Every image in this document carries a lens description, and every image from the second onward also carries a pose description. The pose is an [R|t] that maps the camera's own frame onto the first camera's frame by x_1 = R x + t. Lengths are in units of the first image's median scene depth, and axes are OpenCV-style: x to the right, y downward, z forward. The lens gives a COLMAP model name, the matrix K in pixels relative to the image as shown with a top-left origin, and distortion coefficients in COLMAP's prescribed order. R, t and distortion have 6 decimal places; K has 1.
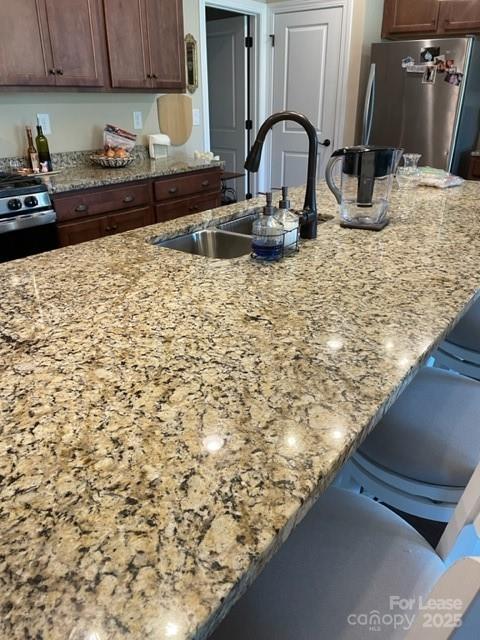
lens RADIAL K [[483.0, 0, 242.9], [0, 483.0, 315.2], [0, 0, 1]] dist [0.080947, -0.106378]
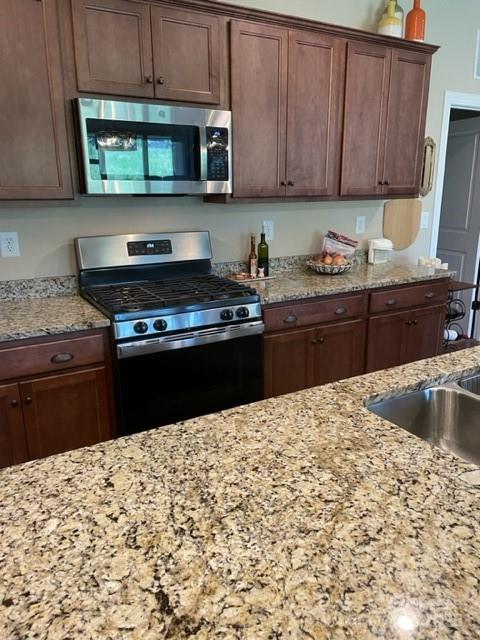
lens RADIAL K [[483.0, 0, 242.8], [0, 483.0, 322.0], [0, 0, 1]] dist [0.080947, -0.106378]
pose [[0.914782, 0.100865, -0.391151, -0.049637], [-0.159394, 0.979883, -0.120094, -0.089145], [0.371169, 0.172207, 0.912457, 0.114818]]
